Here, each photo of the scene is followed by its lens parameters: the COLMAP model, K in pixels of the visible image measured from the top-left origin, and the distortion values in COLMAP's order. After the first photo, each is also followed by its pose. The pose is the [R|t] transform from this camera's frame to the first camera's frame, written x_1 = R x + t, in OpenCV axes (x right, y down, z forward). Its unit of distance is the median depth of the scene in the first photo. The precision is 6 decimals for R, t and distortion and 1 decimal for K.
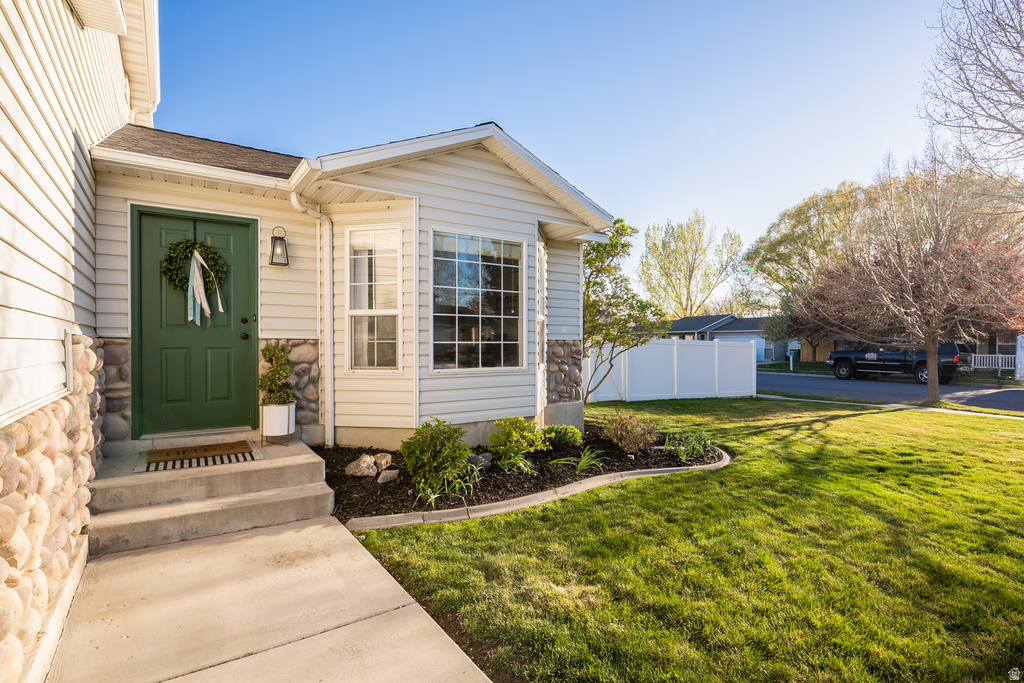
lens RADIAL K [[508.4, 0, 514.2], [0, 508.4, 345.3], [0, 0, 1]] dist [0.004185, -0.003088]
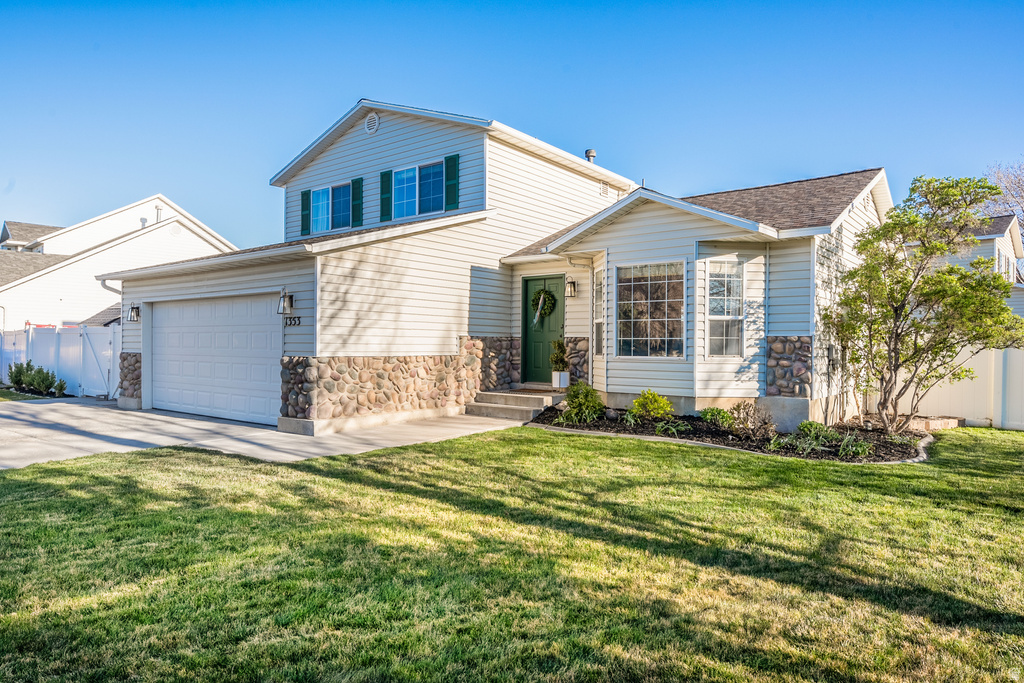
lens RADIAL K [[640.8, 0, 512.1], [0, 640.8, 346.9], [0, 0, 1]] dist [0.008399, 0.001109]
pose [[0.298046, 0.002505, -0.954548, 1.635913], [-0.012068, 0.999927, -0.001144, 0.025908], [0.954475, 0.011860, 0.298054, 0.110098]]
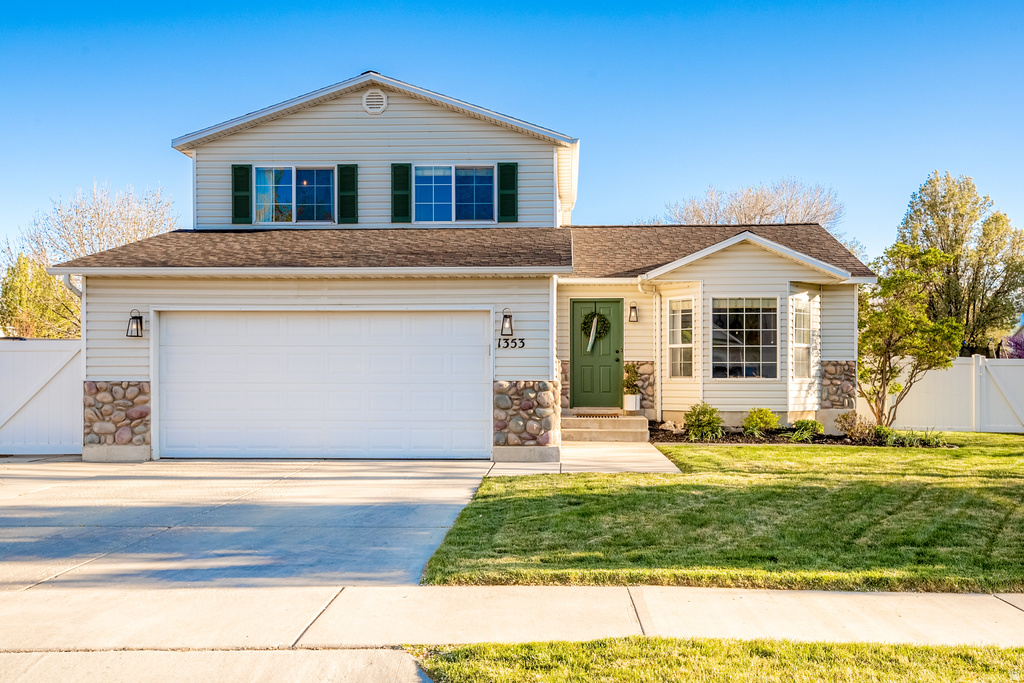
lens RADIAL K [[901.6, 0, 515.0], [0, 901.6, 374.9], [0, 0, 1]] dist [0.007583, -0.000655]
pose [[0.795534, -0.001022, -0.605908, 1.167056], [-0.003267, 0.999977, -0.005976, 0.057514], [0.605900, 0.006734, 0.795512, -1.847349]]
